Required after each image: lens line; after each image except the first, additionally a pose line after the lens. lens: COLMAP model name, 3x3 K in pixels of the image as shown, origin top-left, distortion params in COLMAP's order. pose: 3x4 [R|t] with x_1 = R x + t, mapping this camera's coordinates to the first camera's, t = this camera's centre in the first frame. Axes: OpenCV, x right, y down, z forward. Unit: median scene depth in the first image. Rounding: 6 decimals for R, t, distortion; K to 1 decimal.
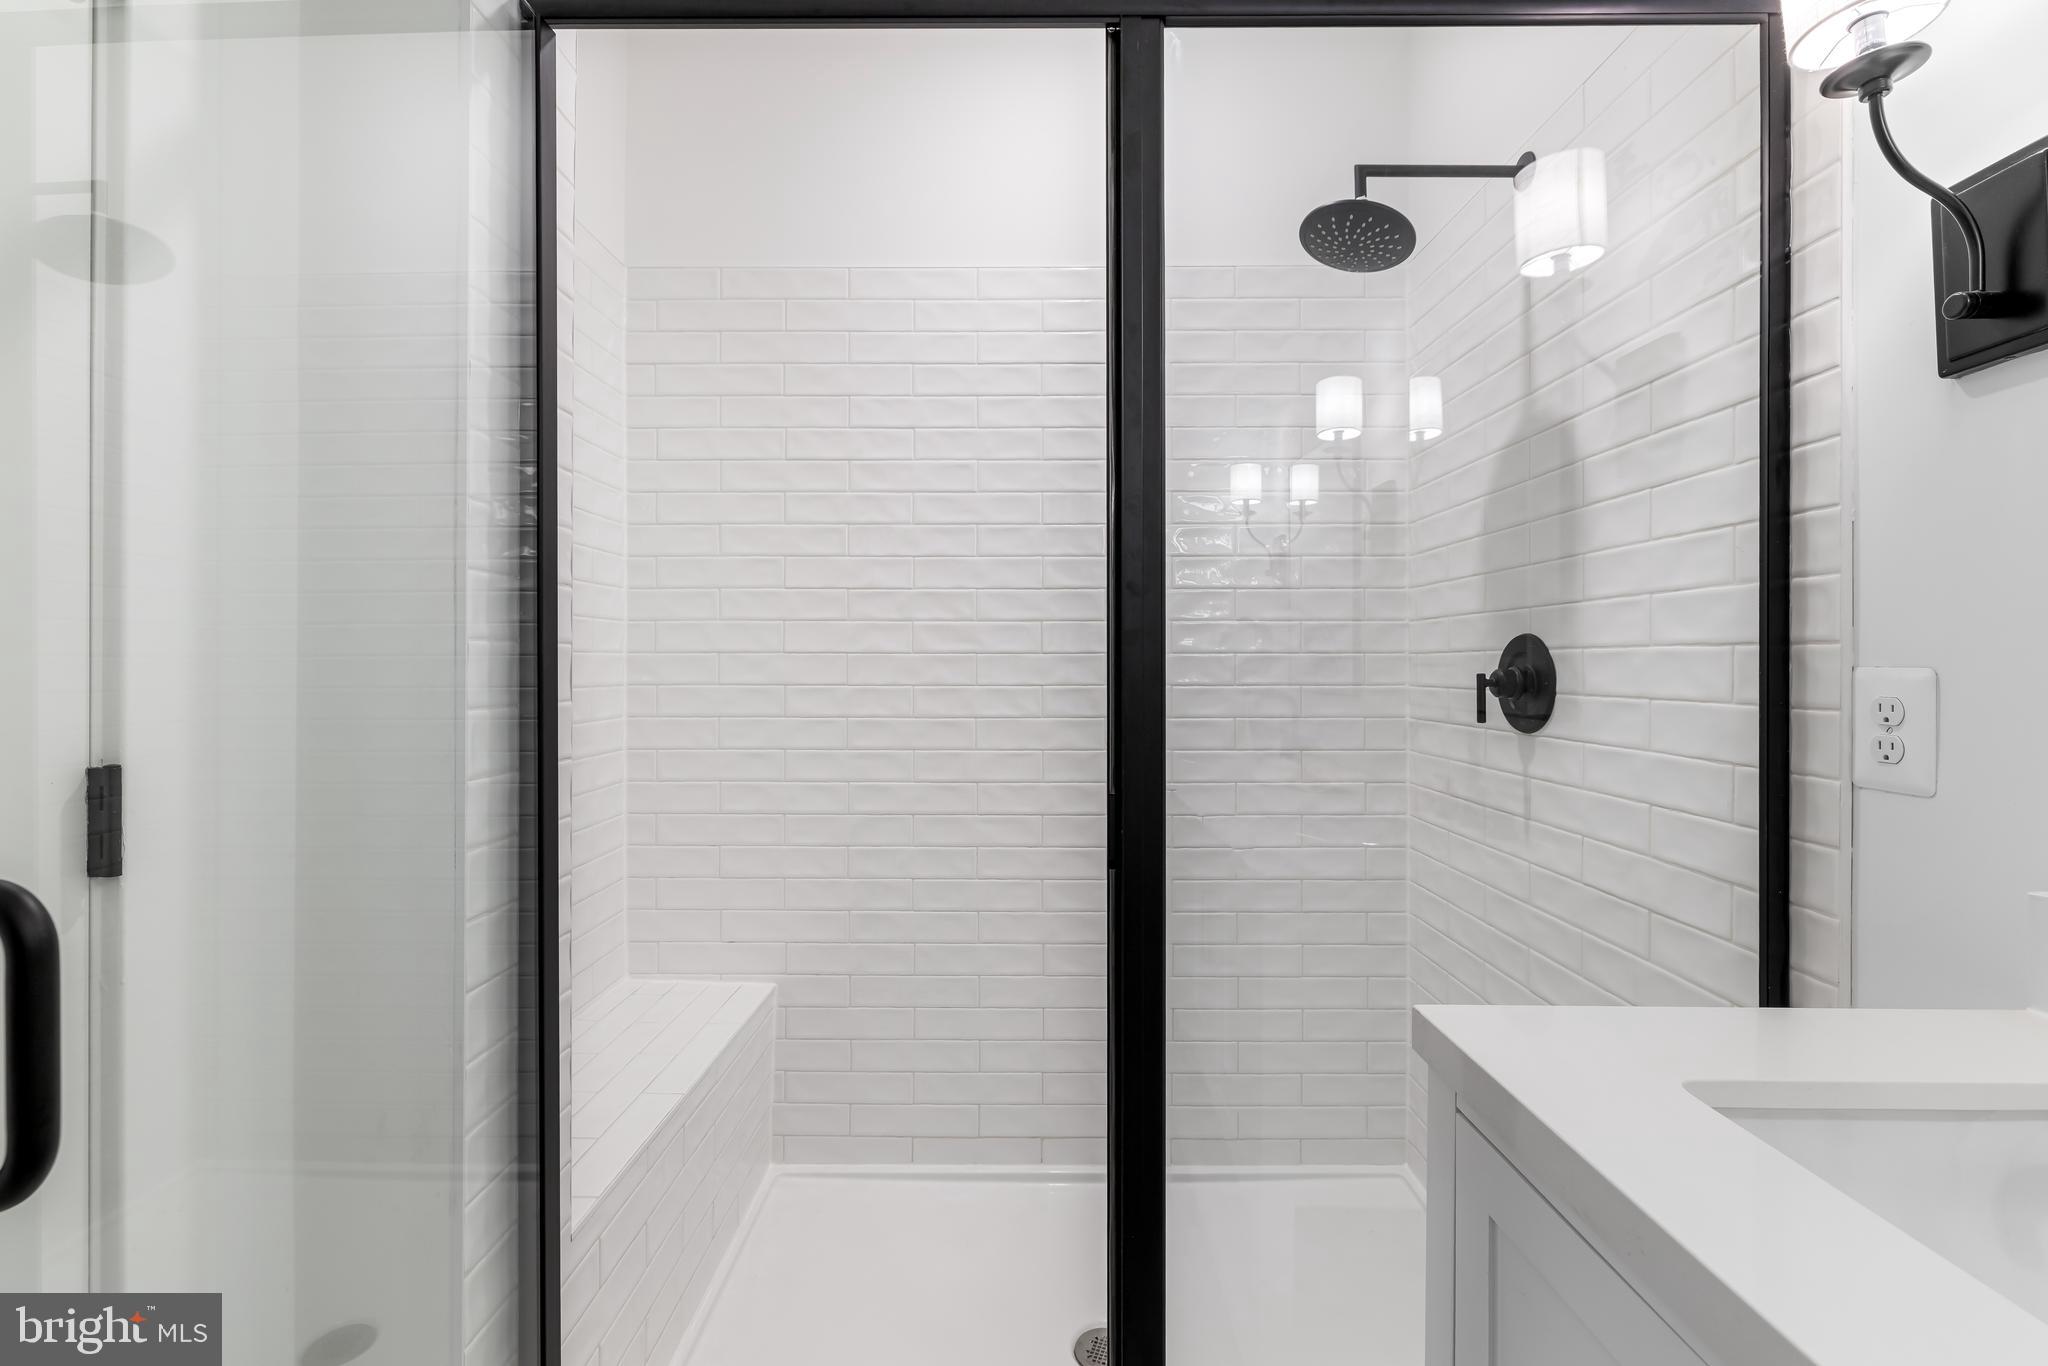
lens RADIAL K [[887.6, 0, 1018.6], [0, 887.6, 666.3], [0, 0, 1]] dist [-0.005721, 0.002400]
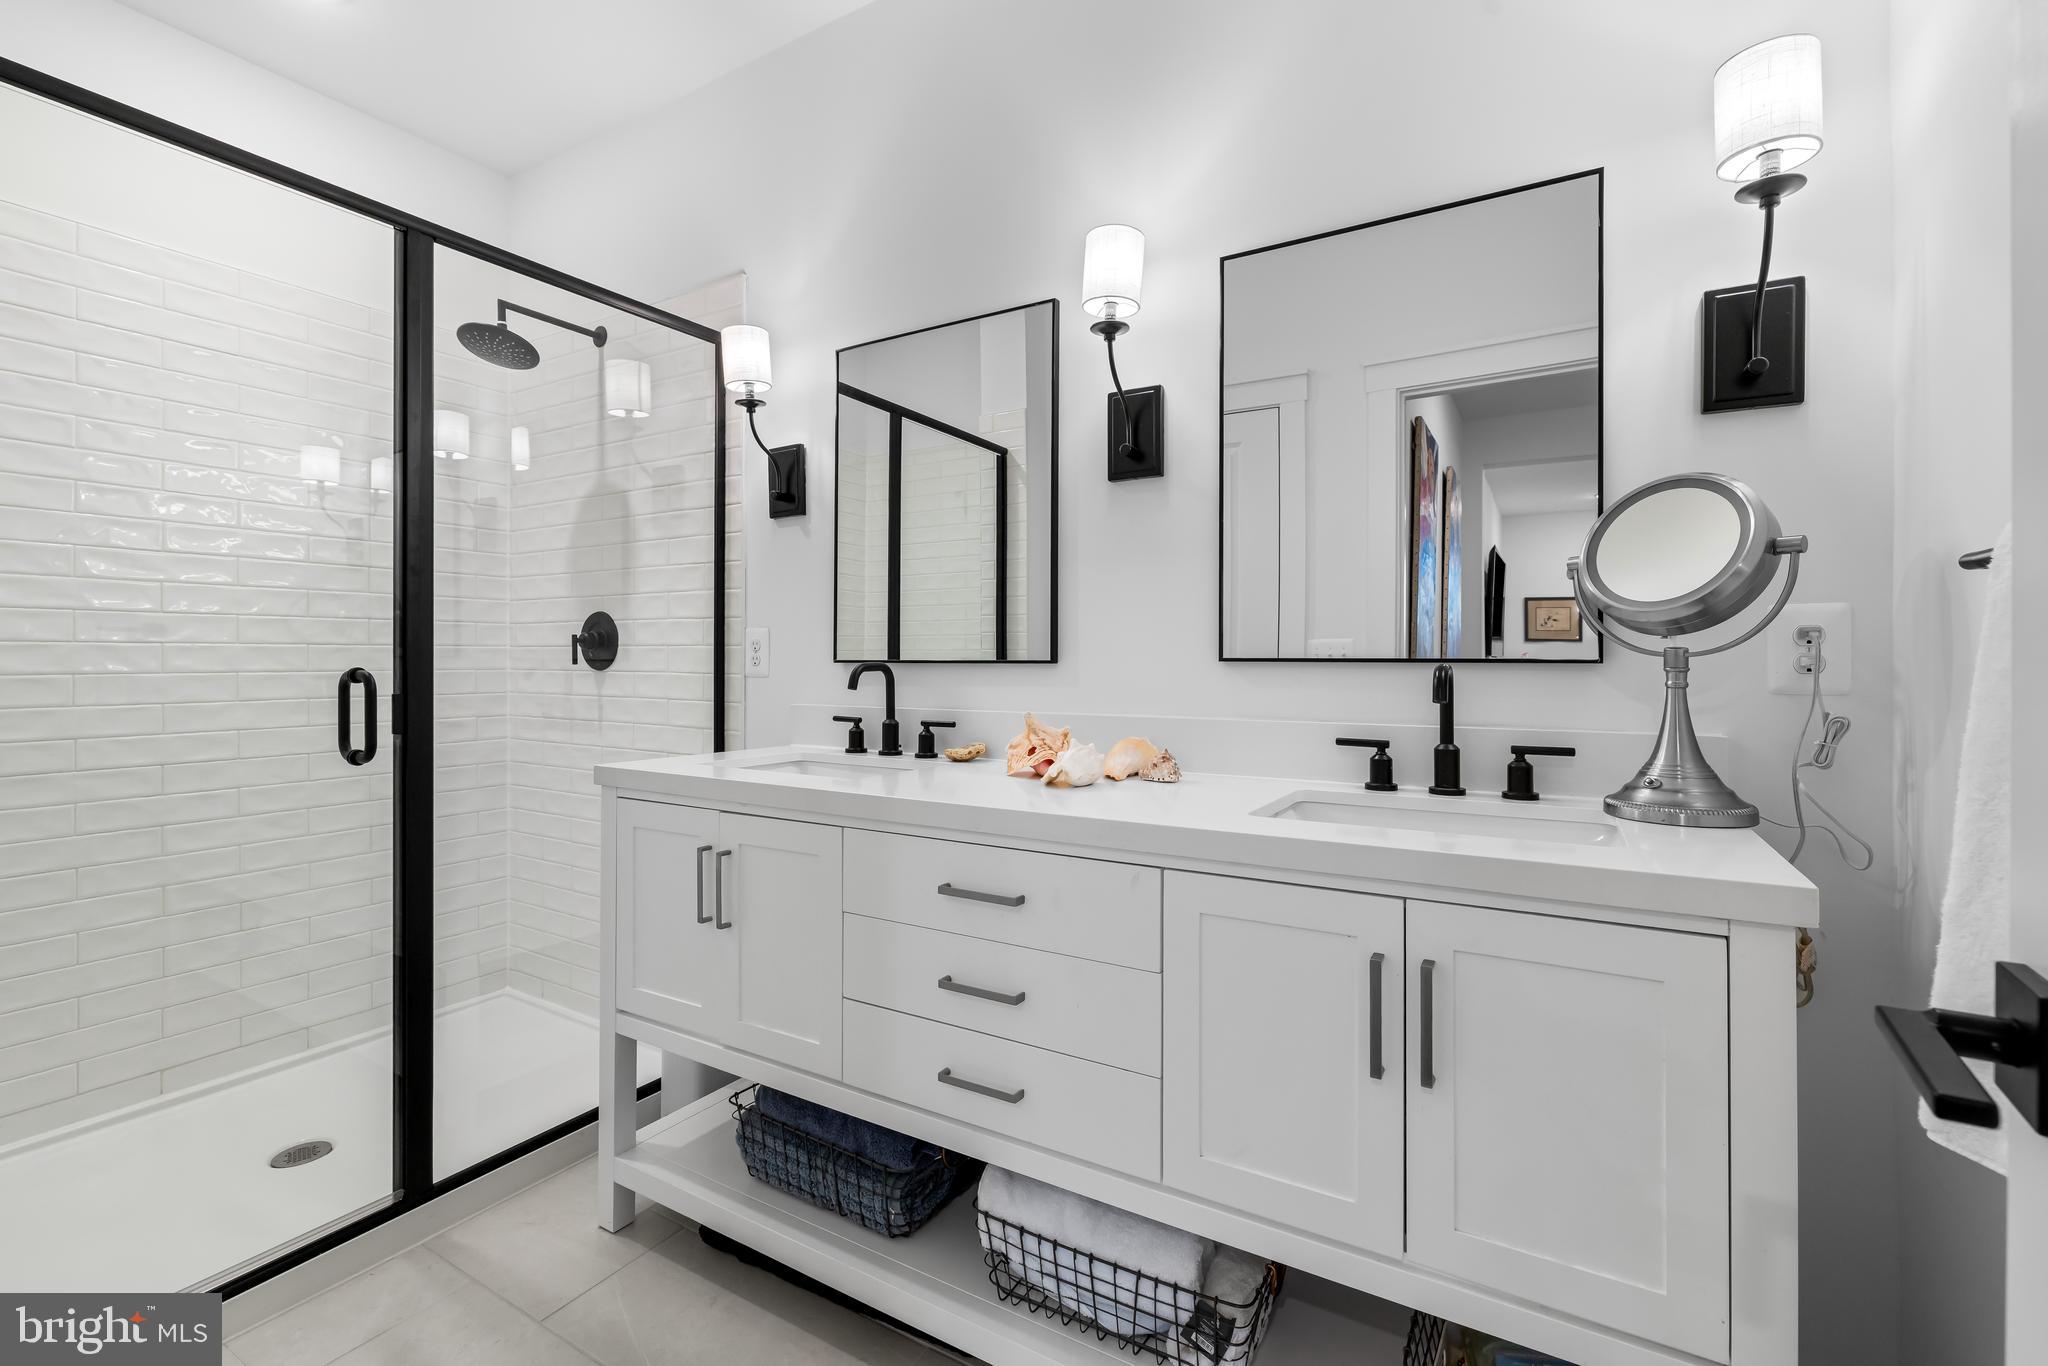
lens RADIAL K [[887.6, 0, 1022.4], [0, 887.6, 653.6], [0, 0, 1]] dist [-0.005721, 0.002400]
pose [[0.505242, 0.003864, 0.862969, -0.551596], [-0.001831, 0.999993, -0.003406, 0.054749], [-0.862976, 0.000141, 0.505245, -0.632125]]
